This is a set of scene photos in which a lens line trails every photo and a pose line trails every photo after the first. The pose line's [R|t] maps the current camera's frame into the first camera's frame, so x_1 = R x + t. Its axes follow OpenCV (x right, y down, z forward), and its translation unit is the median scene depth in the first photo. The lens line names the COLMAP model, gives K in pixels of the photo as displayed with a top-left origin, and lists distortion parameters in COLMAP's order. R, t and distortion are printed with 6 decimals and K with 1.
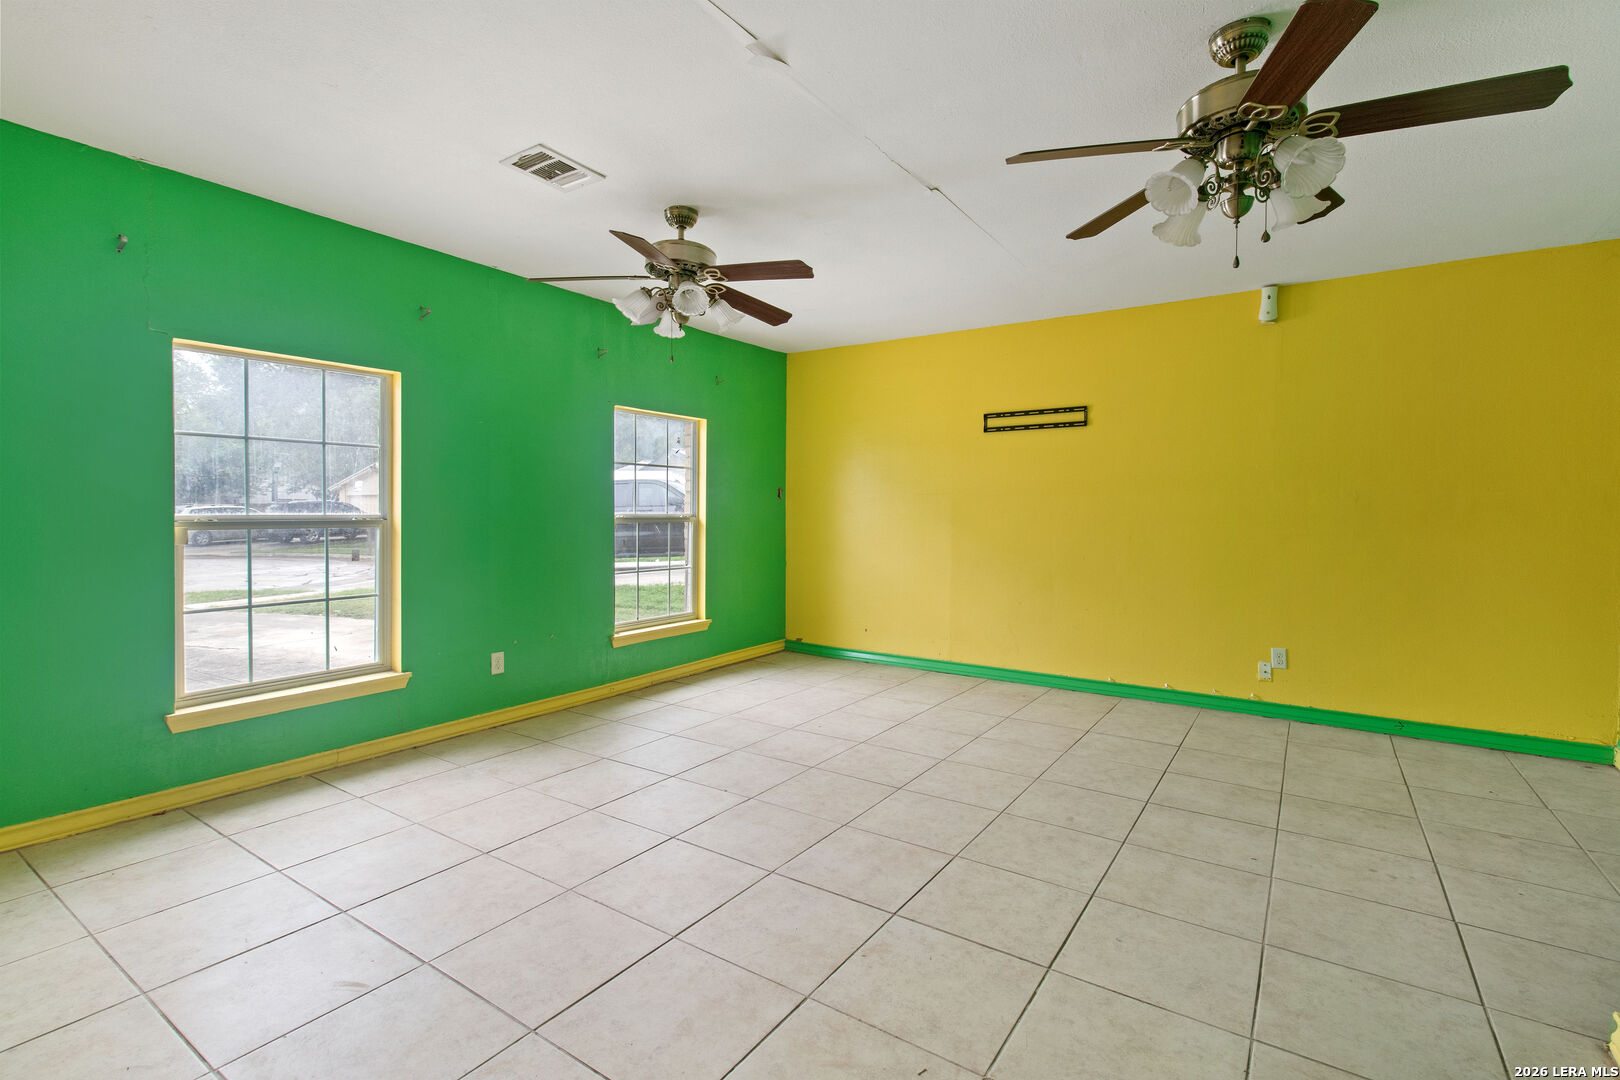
lens RADIAL K [[743.6, 0, 809.8], [0, 743.6, 520.1], [0, 0, 1]] dist [0.006599, -0.000695]
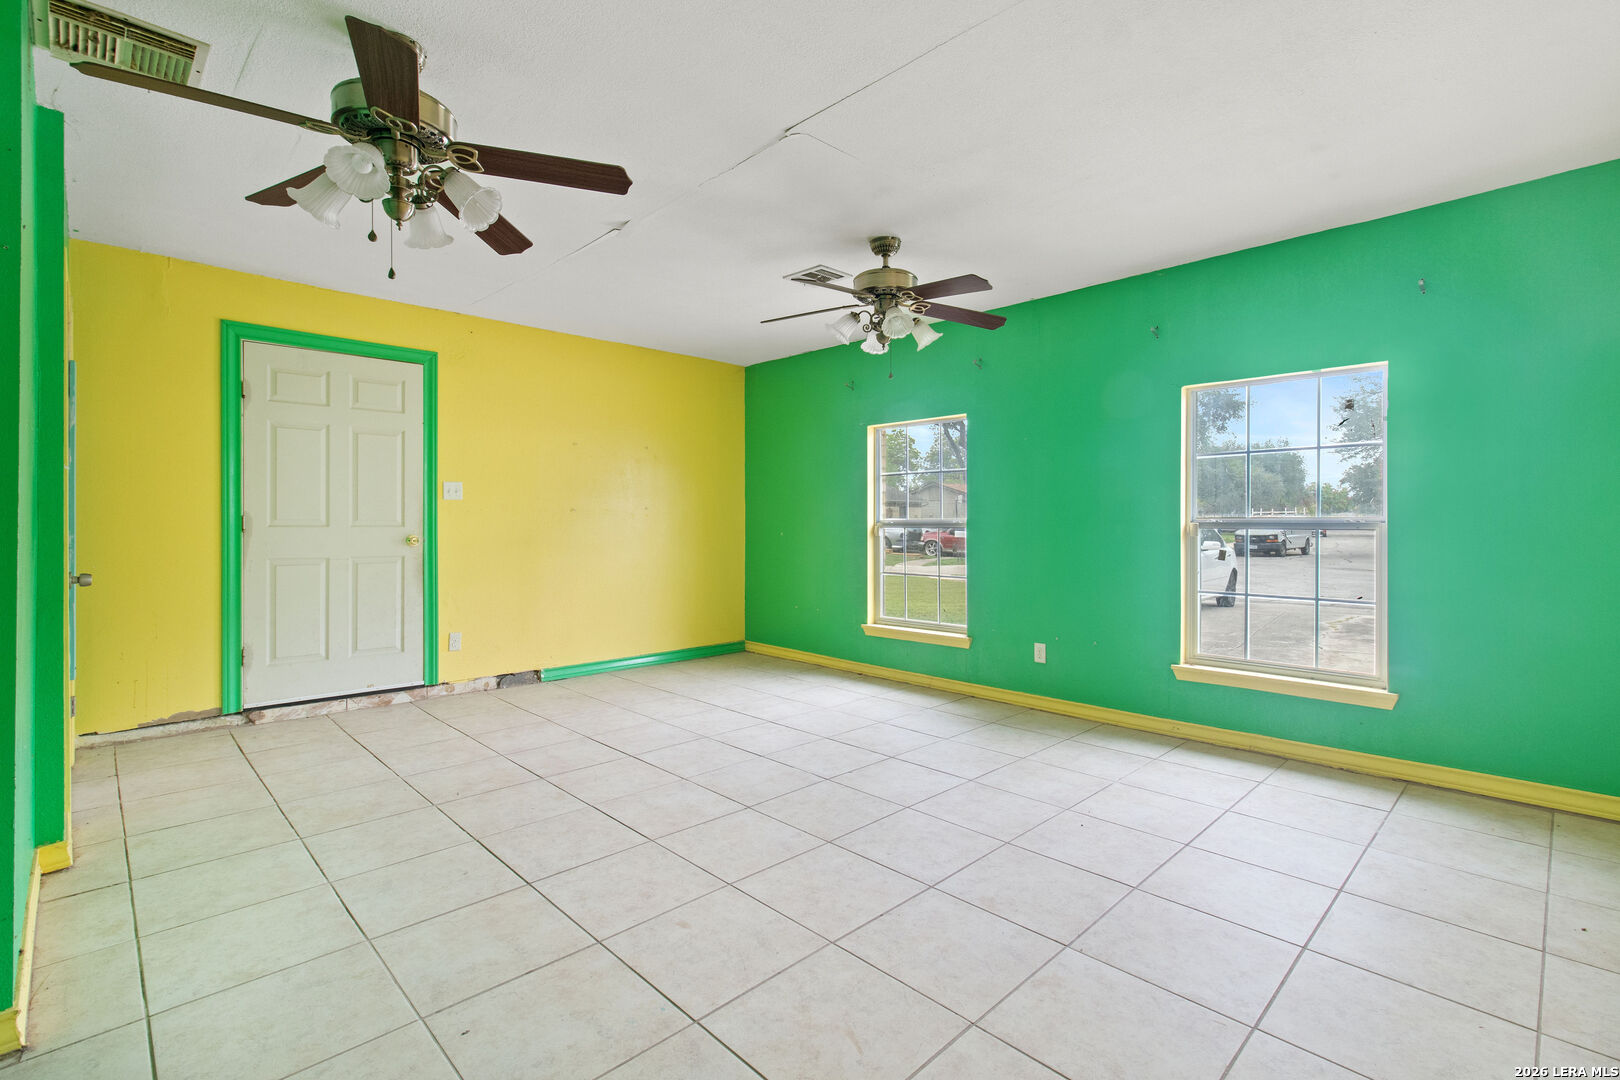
lens RADIAL K [[742.1, 0, 810.0], [0, 742.1, 540.0], [0, 0, 1]] dist [0.000563, -0.000338]
pose [[-0.197445, 0.023053, -0.980043, 0.998858], [-0.011742, 0.999596, 0.025879, 0.000089], [0.980244, 0.016617, -0.197094, 1.215353]]
